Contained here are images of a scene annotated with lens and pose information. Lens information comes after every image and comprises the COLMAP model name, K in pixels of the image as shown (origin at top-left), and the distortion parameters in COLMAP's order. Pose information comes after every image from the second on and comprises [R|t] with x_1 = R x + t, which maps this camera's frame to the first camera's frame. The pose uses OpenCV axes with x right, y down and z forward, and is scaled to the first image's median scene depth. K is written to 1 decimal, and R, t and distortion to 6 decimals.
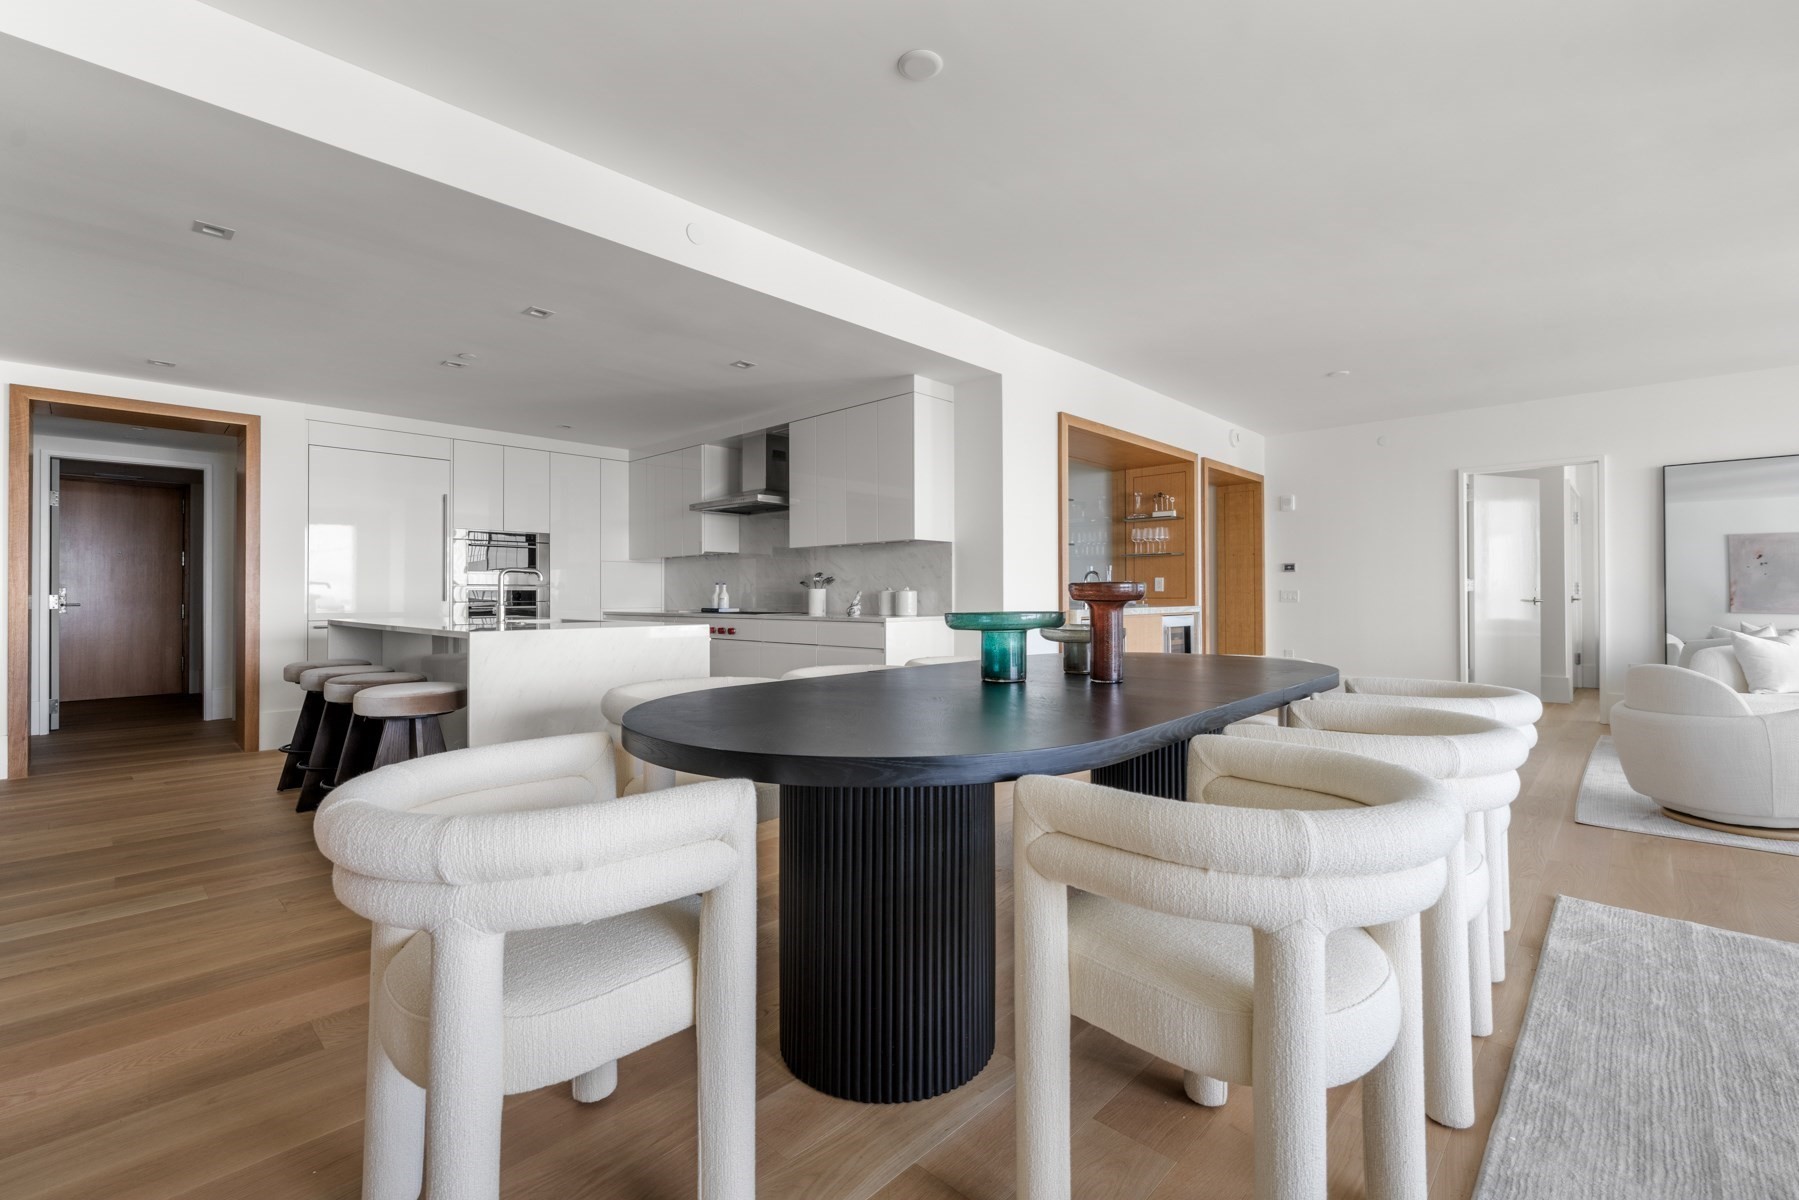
lens RADIAL K [[785.1, 0, 907.0], [0, 785.1, 587.0], [0, 0, 1]] dist [0.000331, 0.000130]
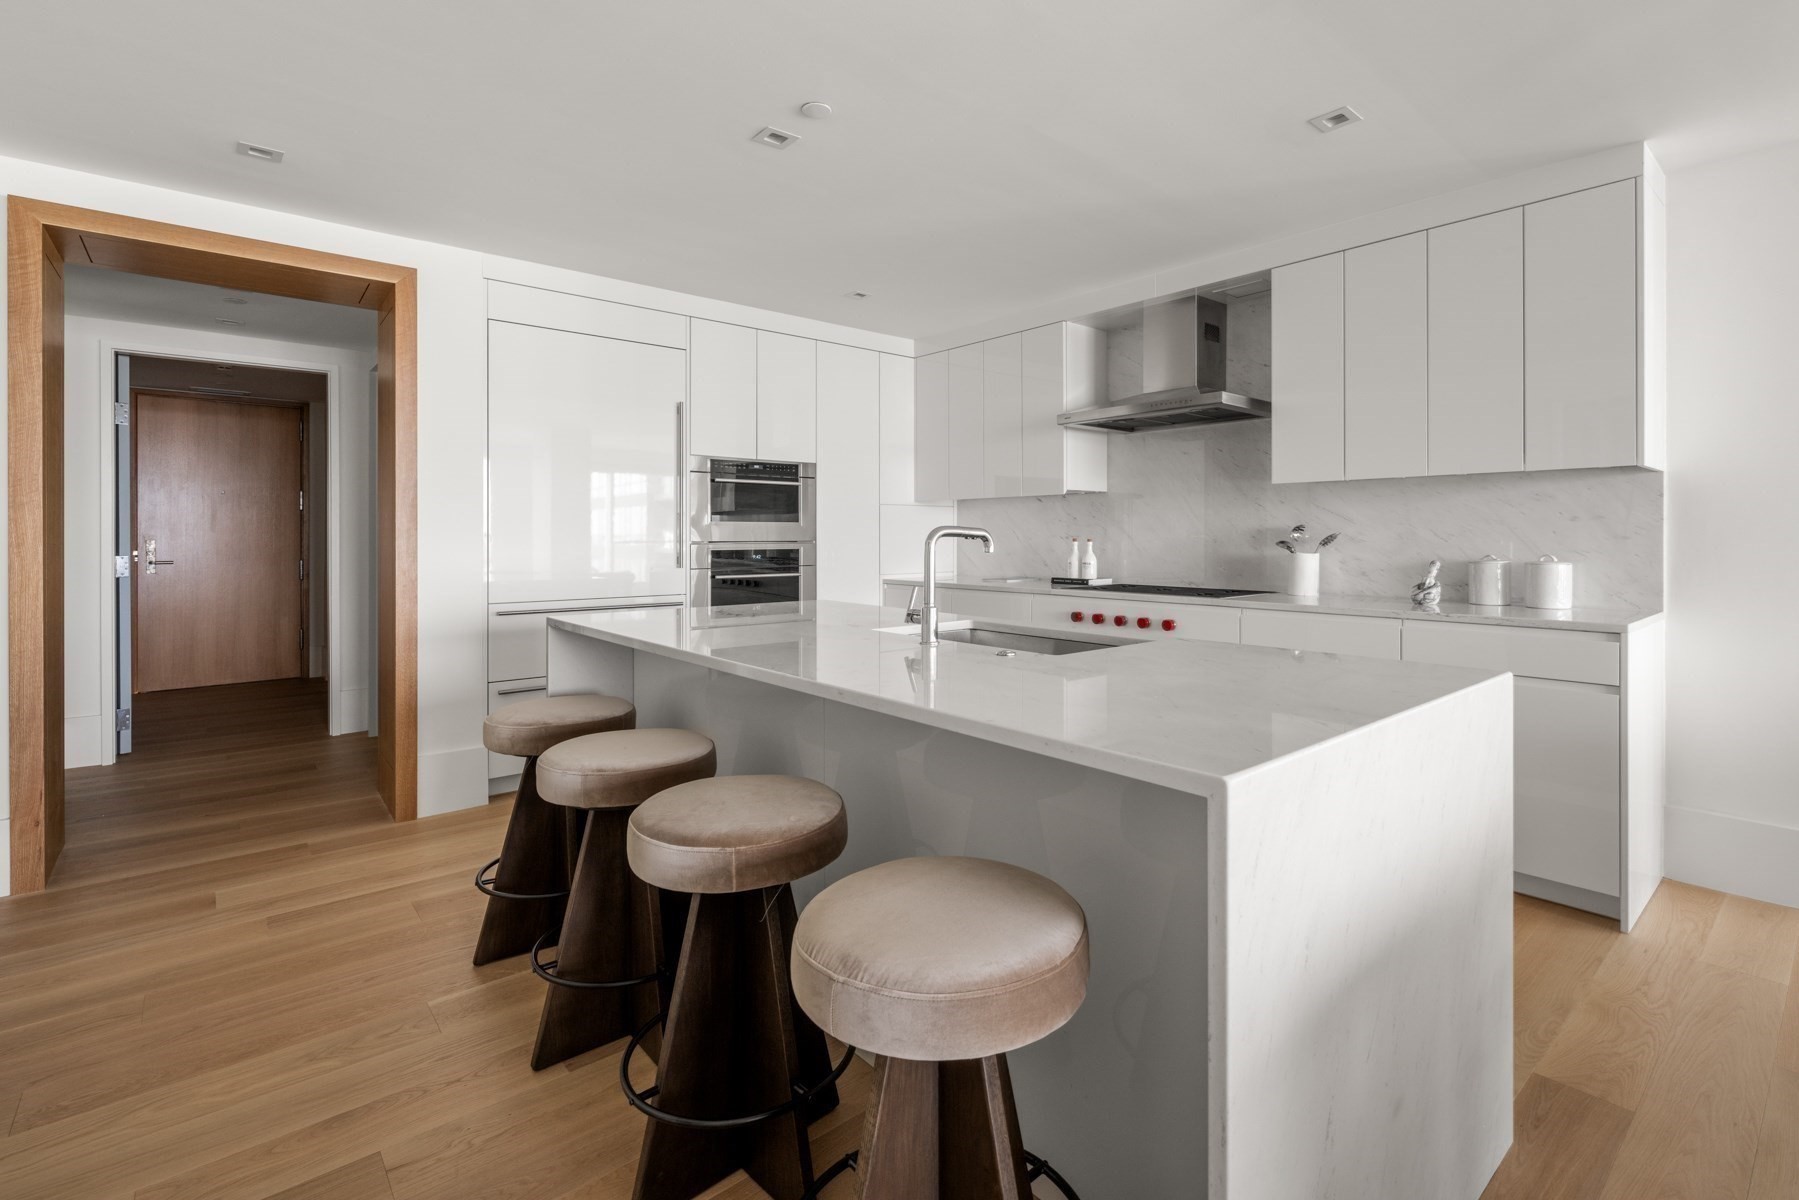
lens RADIAL K [[834.7, 0, 961.2], [0, 834.7, 533.9], [0, 0, 1]] dist [0.000418, -0.000635]
pose [[0.997012, 0.001942, -0.077218, -0.302697], [-0.001210, 0.999954, 0.009521, -0.016606], [0.077233, -0.009399, 0.996969, 0.331418]]
